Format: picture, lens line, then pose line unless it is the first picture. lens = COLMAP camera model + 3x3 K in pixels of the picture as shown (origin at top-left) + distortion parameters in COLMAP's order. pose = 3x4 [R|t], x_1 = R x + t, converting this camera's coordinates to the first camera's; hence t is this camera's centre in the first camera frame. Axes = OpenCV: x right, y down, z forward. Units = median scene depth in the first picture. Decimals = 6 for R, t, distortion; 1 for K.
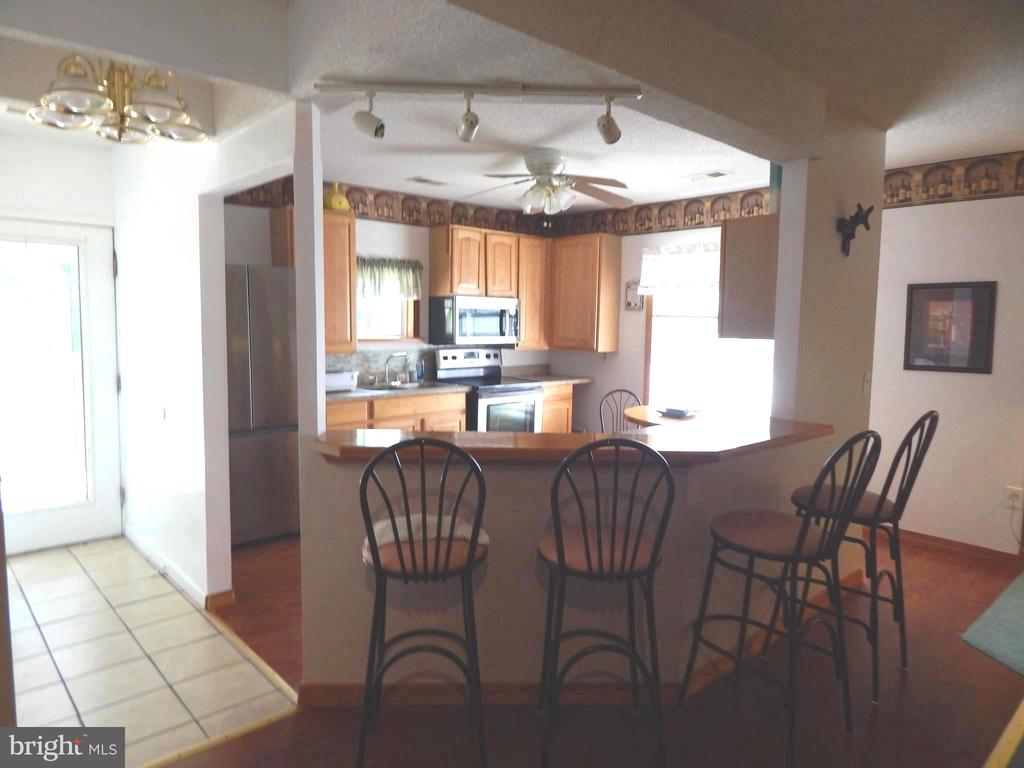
lens RADIAL K [[674.5, 0, 511.2], [0, 674.5, 378.8], [0, 0, 1]] dist [0.001860, -0.007101]
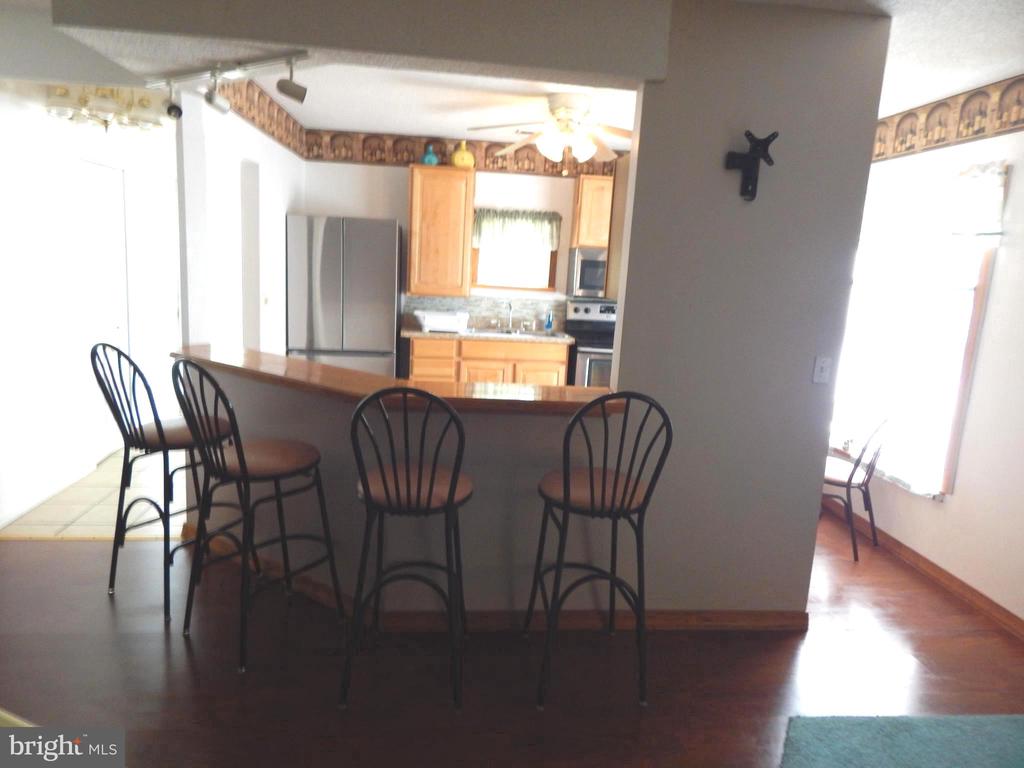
lens RADIAL K [[674.5, 0, 518.4], [0, 674.5, 376.4], [0, 0, 1]] dist [0.001860, -0.007101]
pose [[0.756607, 0.135364, -0.639704, 0.498968], [-0.097670, 0.990757, 0.094130, -0.019645], [0.646534, -0.008740, 0.762835, 0.188837]]
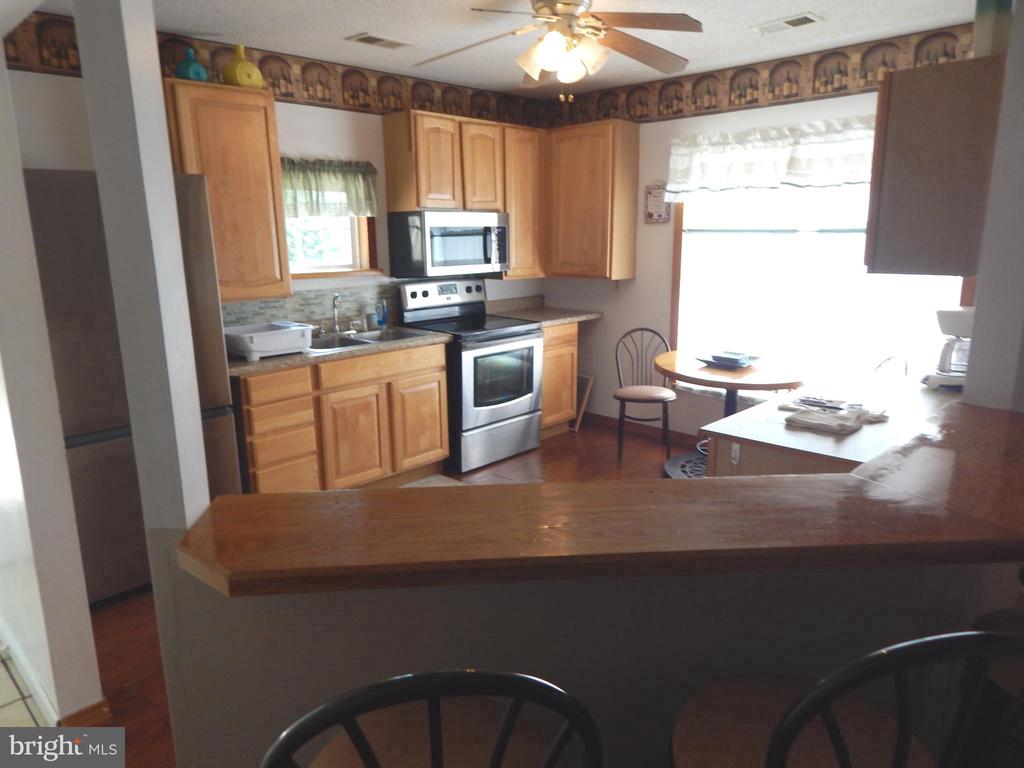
lens RADIAL K [[674.5, 0, 512.1], [0, 674.5, 384.1], [0, 0, 1]] dist [0.001860, -0.007101]
pose [[0.997661, -0.039602, 0.055708, -0.034249], [0.031643, 0.990047, 0.137132, -0.032784], [-0.060584, -0.135048, 0.988985, 0.236178]]
